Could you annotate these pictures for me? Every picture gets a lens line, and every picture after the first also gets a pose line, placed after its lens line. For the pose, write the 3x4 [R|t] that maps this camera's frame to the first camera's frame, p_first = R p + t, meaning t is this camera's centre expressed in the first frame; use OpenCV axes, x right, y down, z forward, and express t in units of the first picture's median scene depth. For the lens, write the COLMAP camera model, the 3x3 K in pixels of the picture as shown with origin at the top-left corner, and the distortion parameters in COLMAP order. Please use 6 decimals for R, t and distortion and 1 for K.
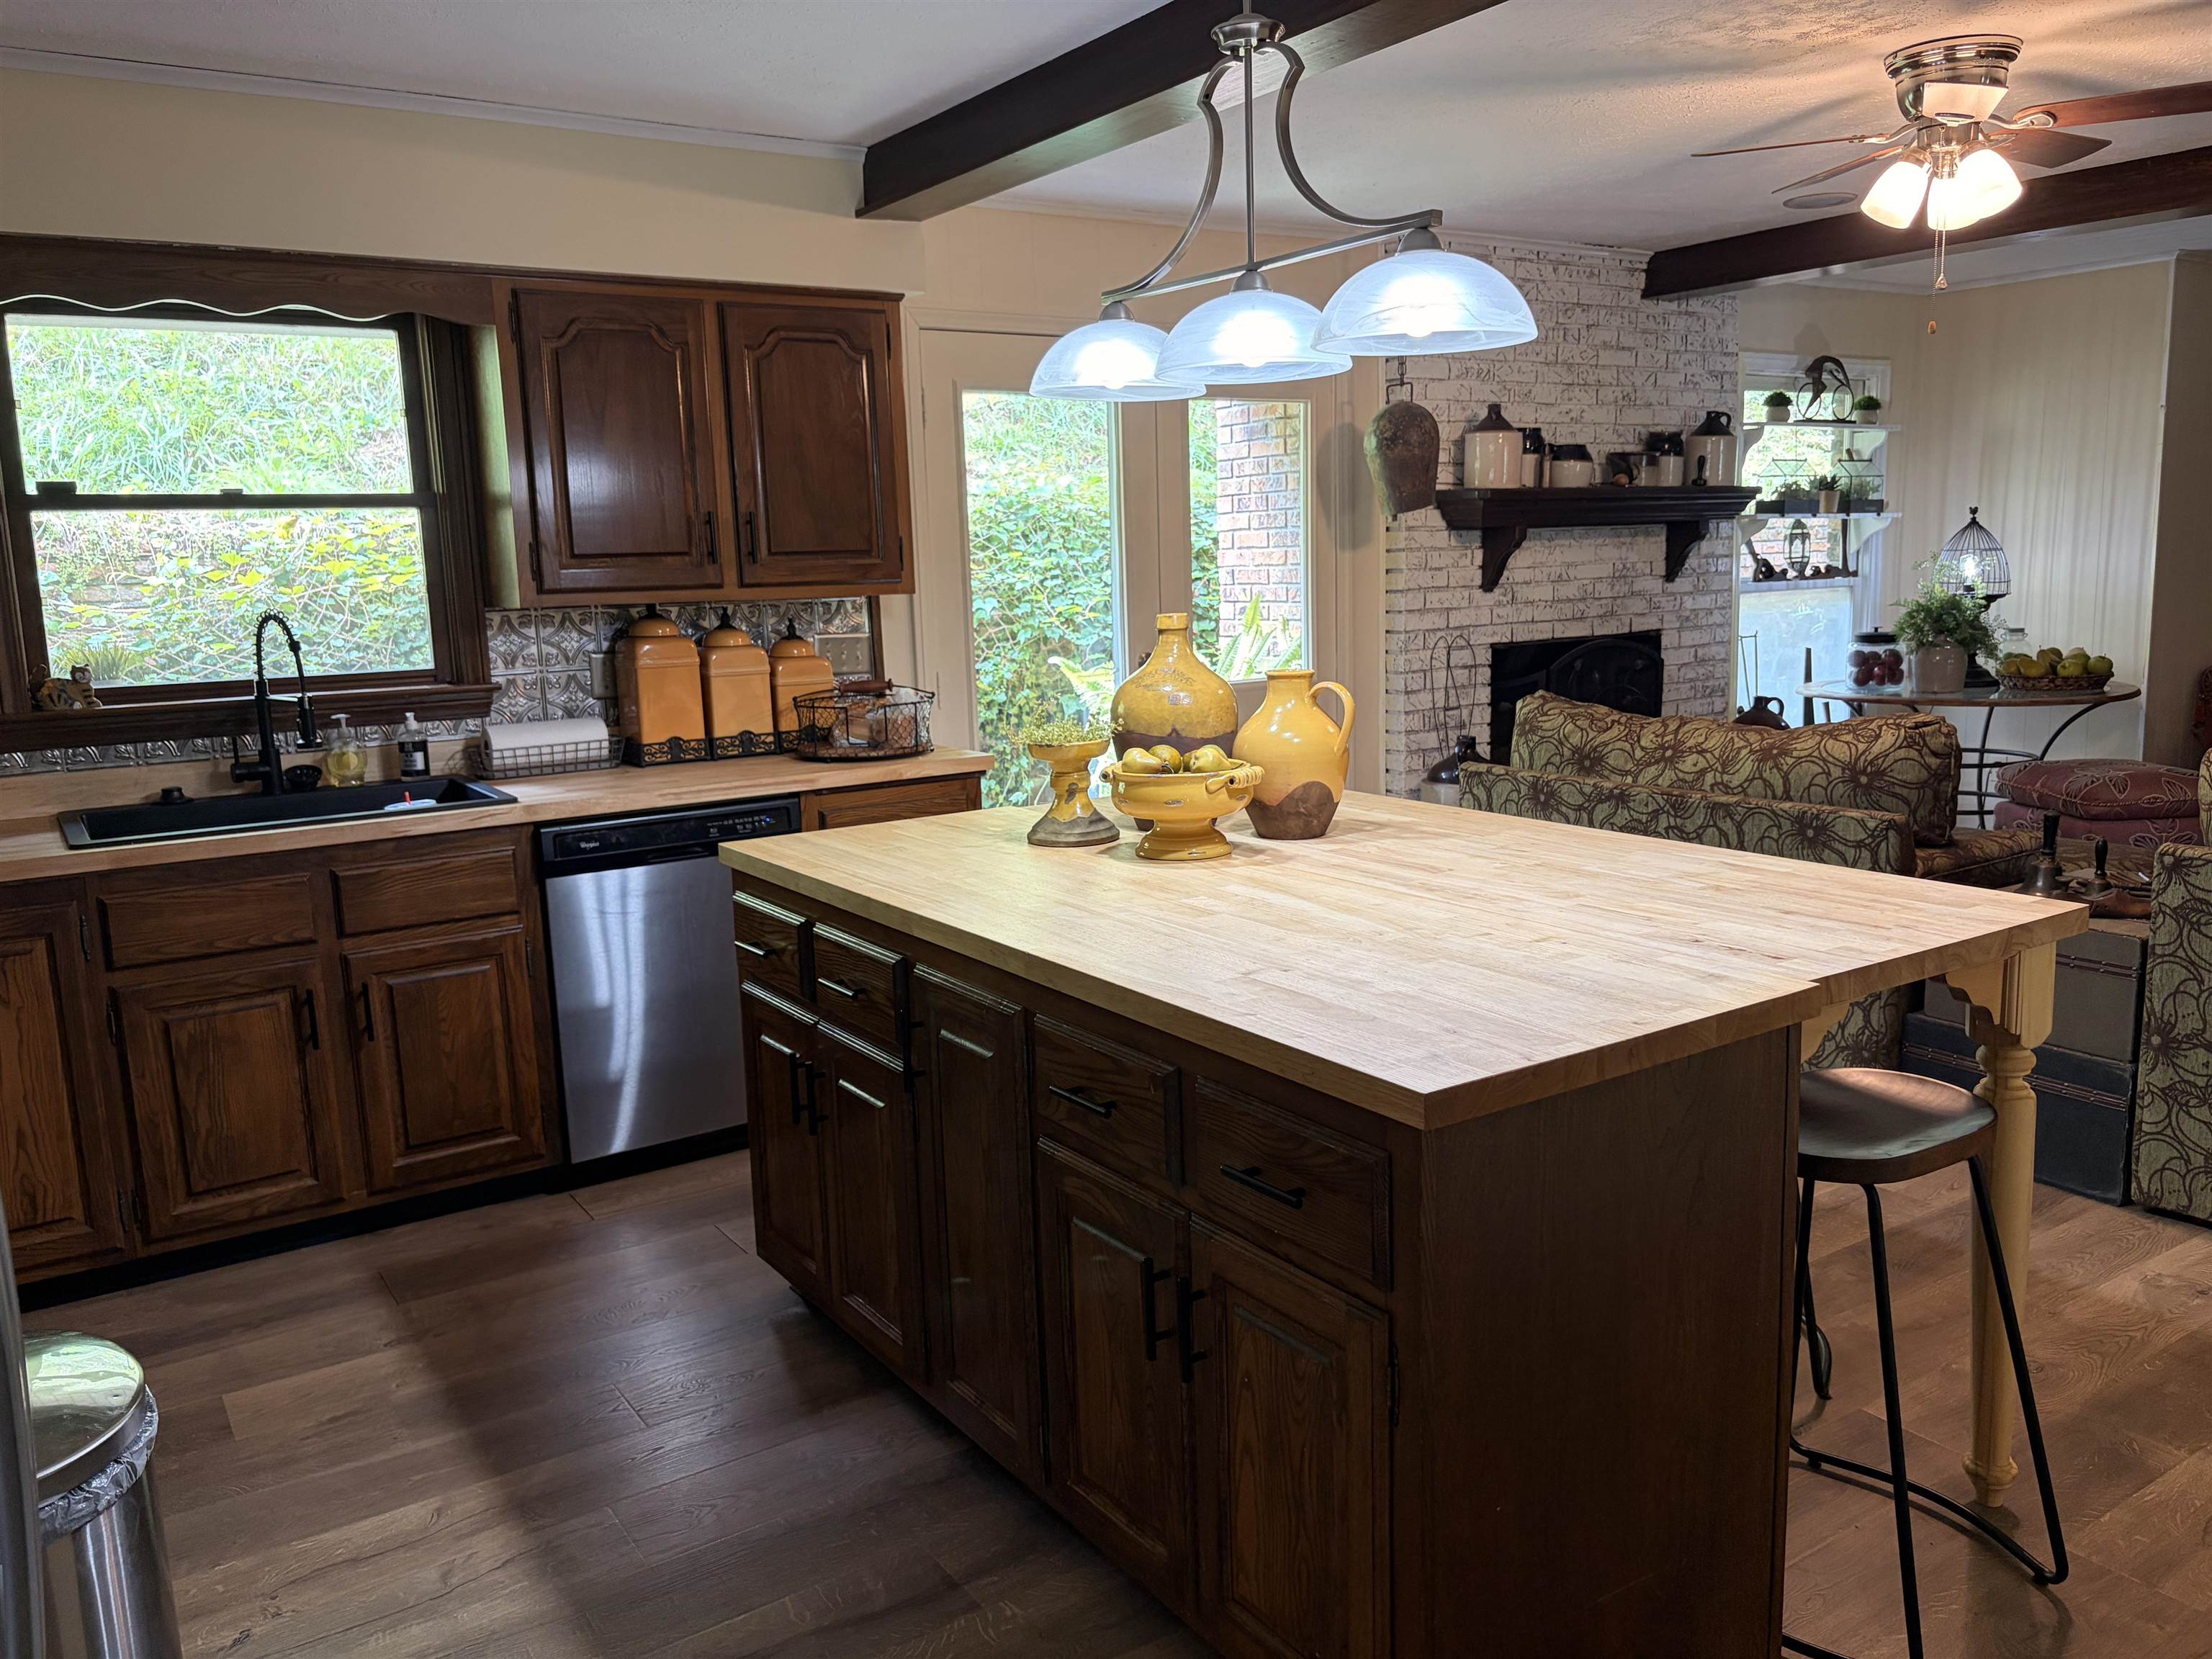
lens RADIAL K [[1700.1, 0, 1111.5], [0, 1700.1, 825.3], [0, 0, 1]] dist [0.040765, -0.026943]
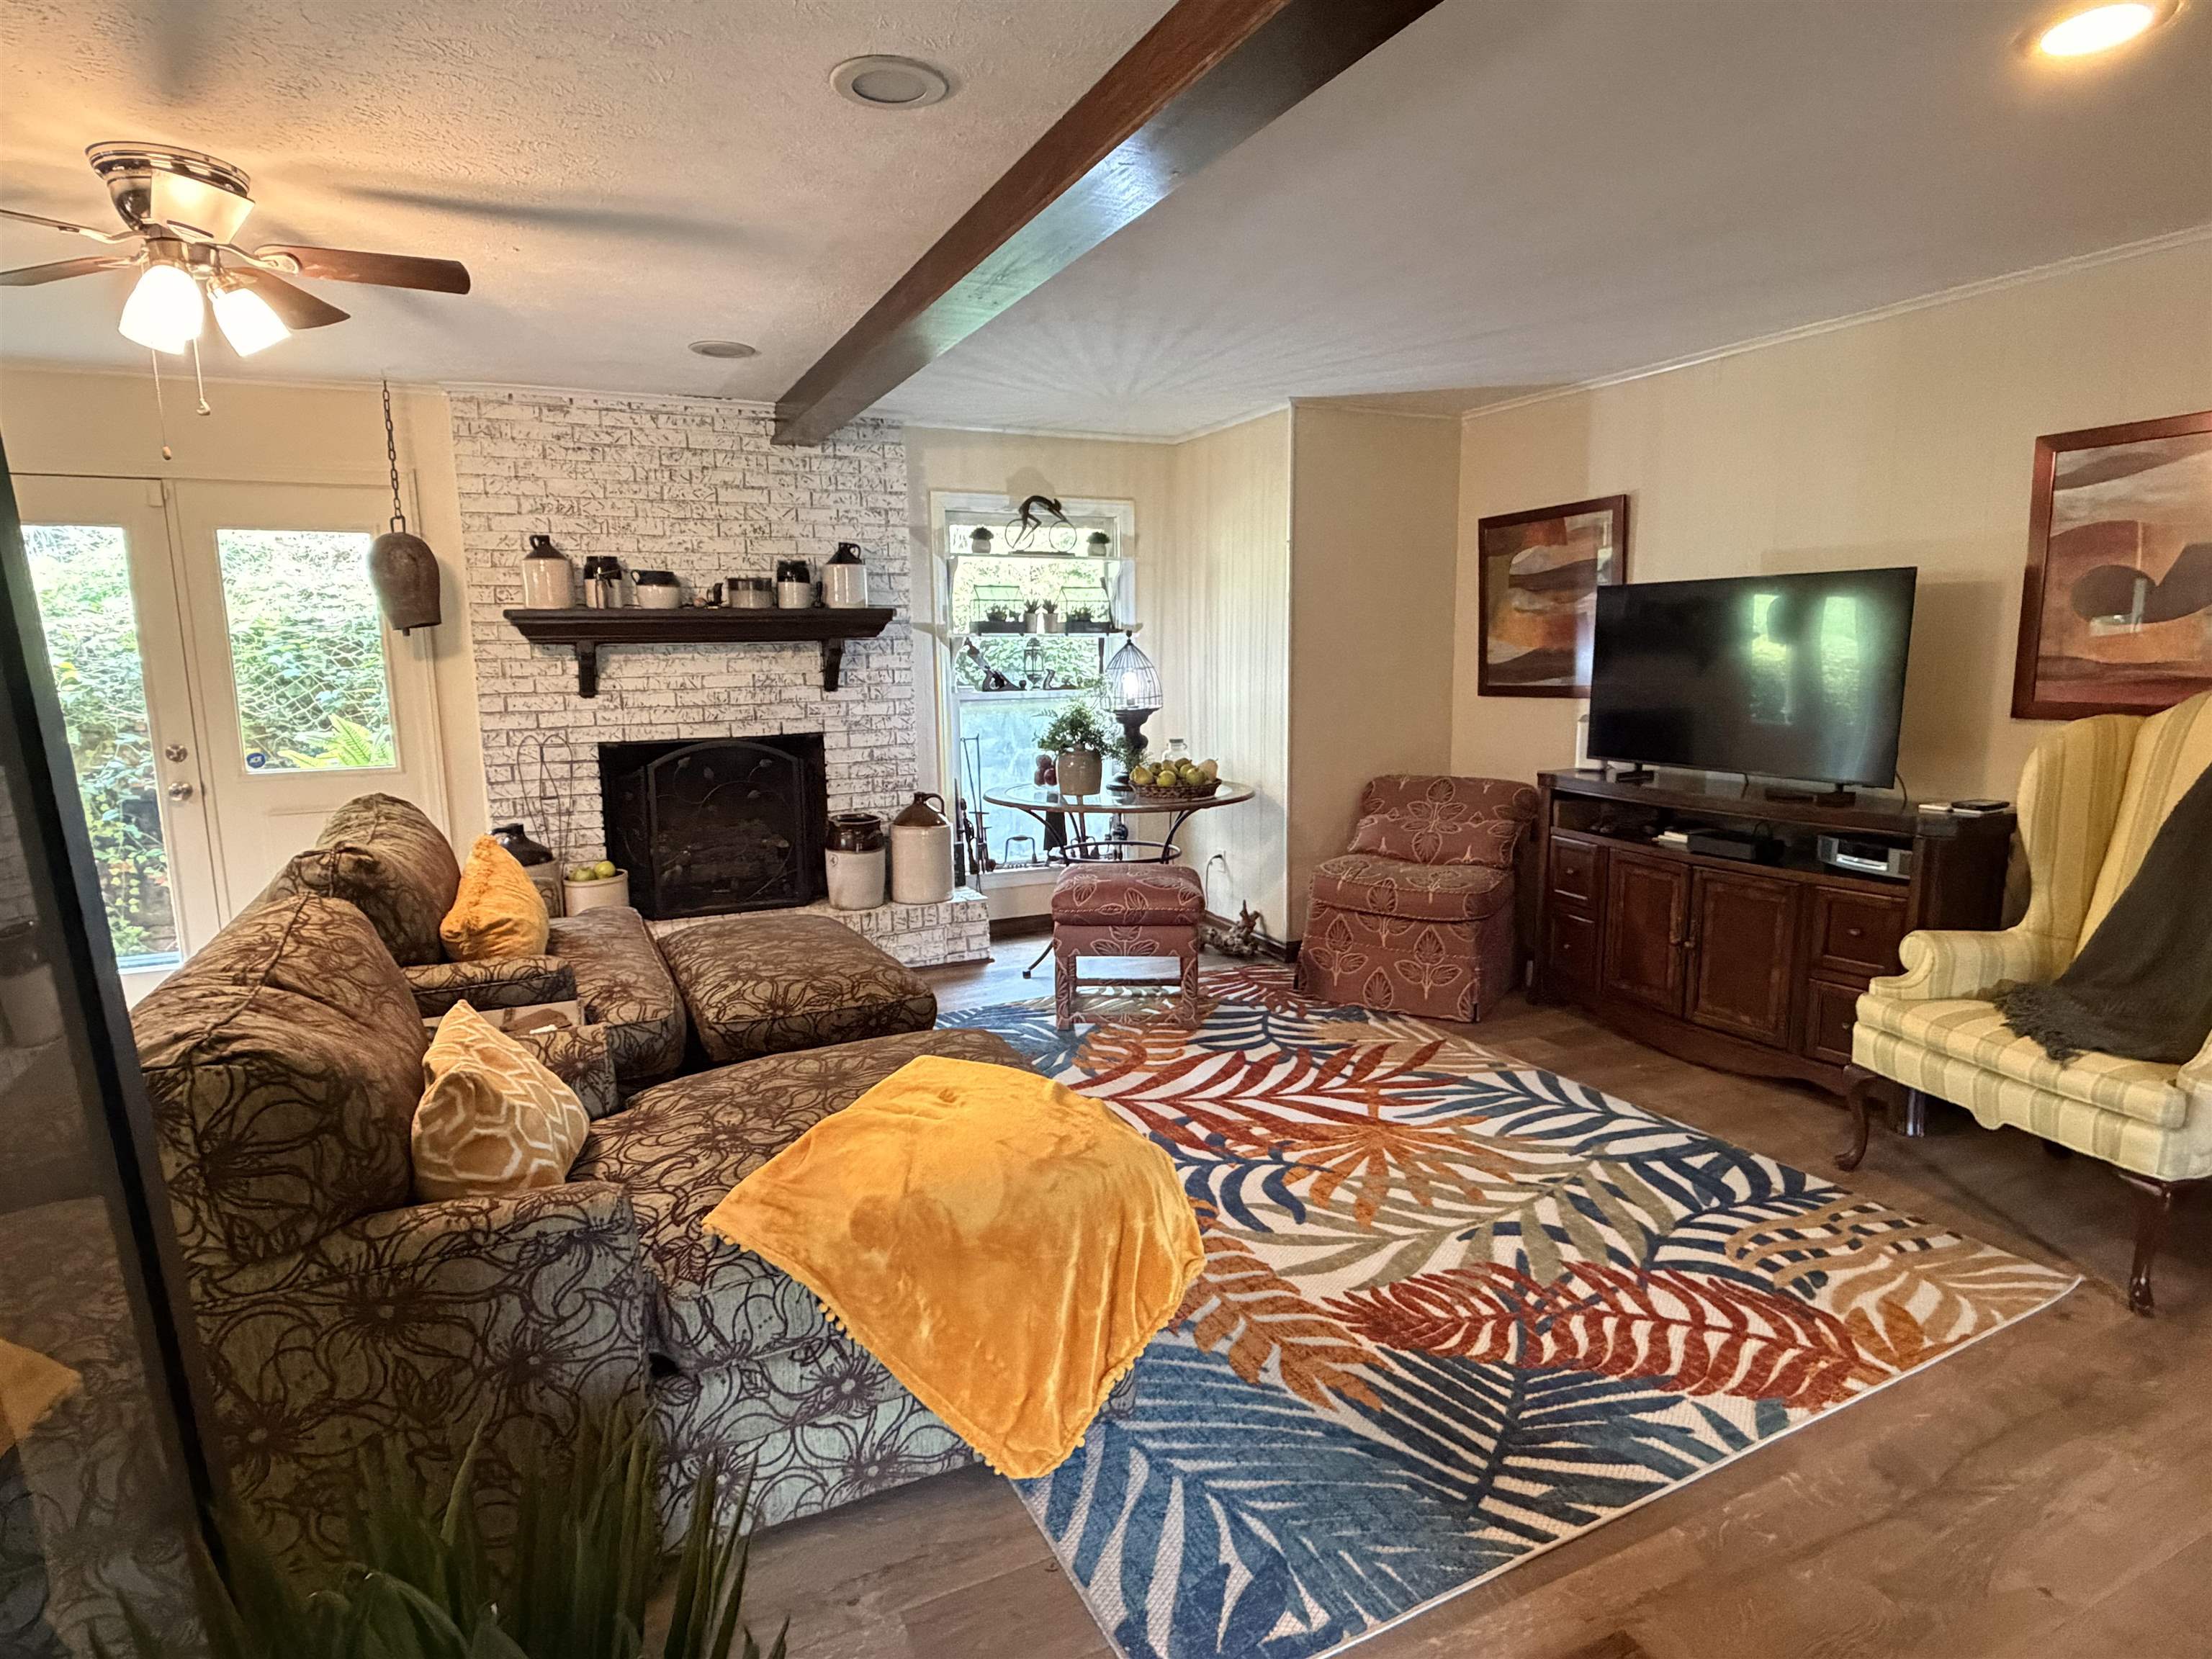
lens RADIAL K [[1147.5, 0, 1104.2], [0, 1147.5, 836.3], [0, 0, 1]] dist [0.006080, 0.002365]
pose [[0.983339, 0.040099, -0.177304, 0.676550], [-0.039653, 0.999195, 0.006060, -0.059250], [0.177404, 0.001071, 0.984138, 0.283991]]
